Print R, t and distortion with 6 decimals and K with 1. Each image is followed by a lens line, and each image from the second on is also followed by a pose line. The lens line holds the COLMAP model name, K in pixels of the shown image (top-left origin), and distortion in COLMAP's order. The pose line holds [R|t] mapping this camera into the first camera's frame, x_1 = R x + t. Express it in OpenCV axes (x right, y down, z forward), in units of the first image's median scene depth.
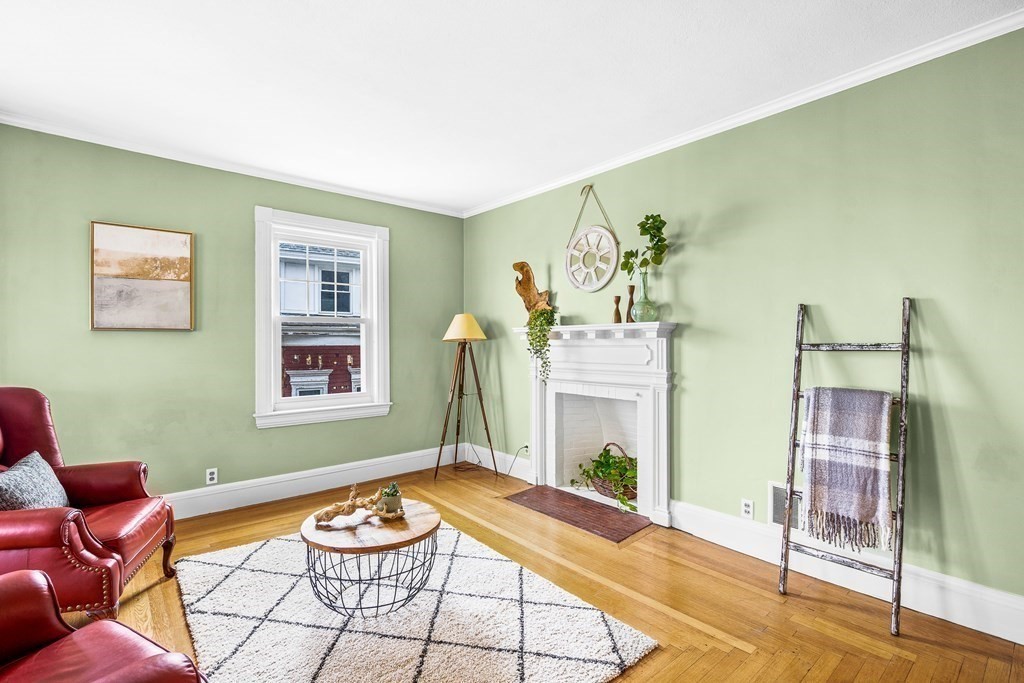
lens RADIAL K [[478.1, 0, 517.2], [0, 478.1, 342.8], [0, 0, 1]] dist [-0.002980, 0.001960]
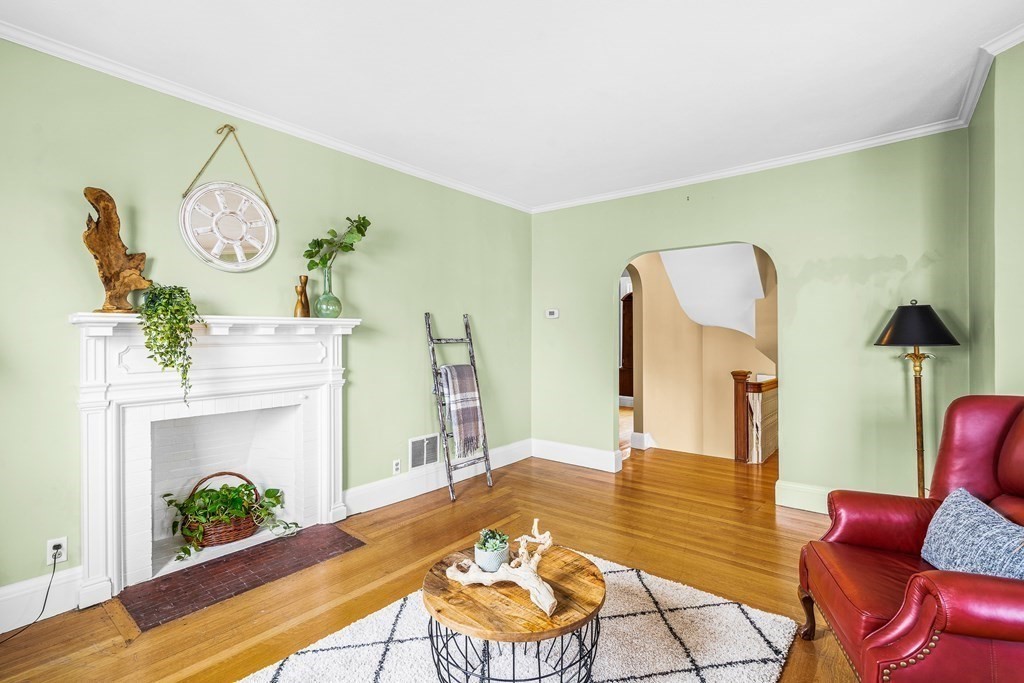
lens RADIAL K [[478.1, 0, 502.1], [0, 478.1, 336.9], [0, 0, 1]] dist [-0.002980, 0.001960]
pose [[-0.174601, -0.001962, 0.984637, -0.726907], [0.002414, 0.999994, 0.002421, -0.006796], [-0.984636, 0.002799, -0.174596, 0.811285]]
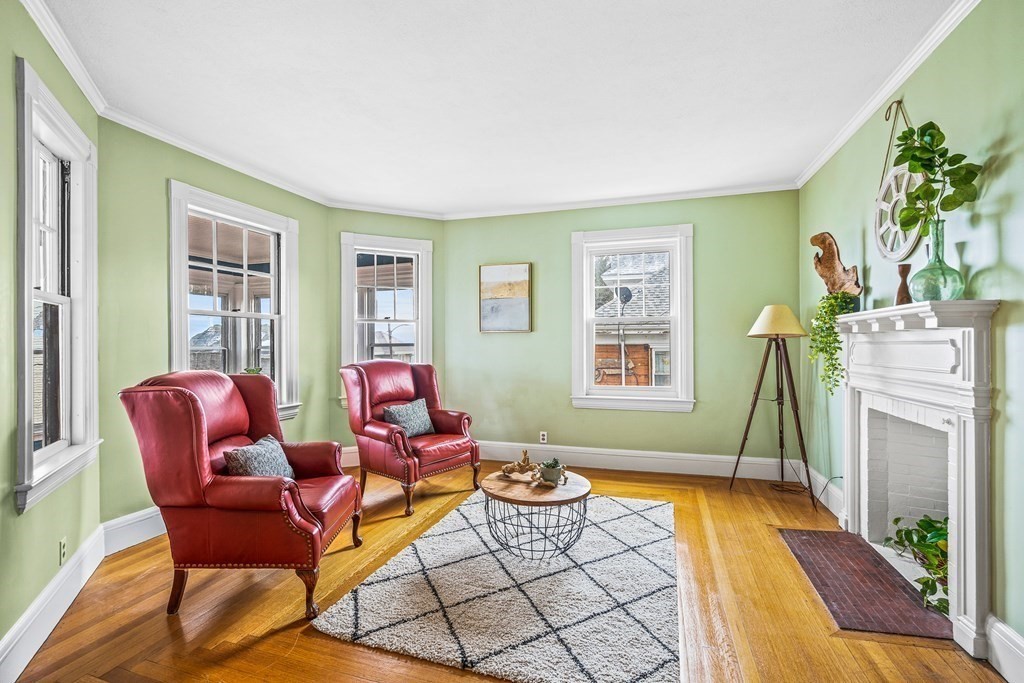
lens RADIAL K [[478.1, 0, 511.7], [0, 478.1, 341.1], [0, 0, 1]] dist [-0.002980, 0.001960]
pose [[0.516927, -0.002726, -0.856025, 0.504577], [0.001676, 0.999996, -0.002172, 0.006682], [0.856028, -0.000312, 0.516929, 0.220105]]
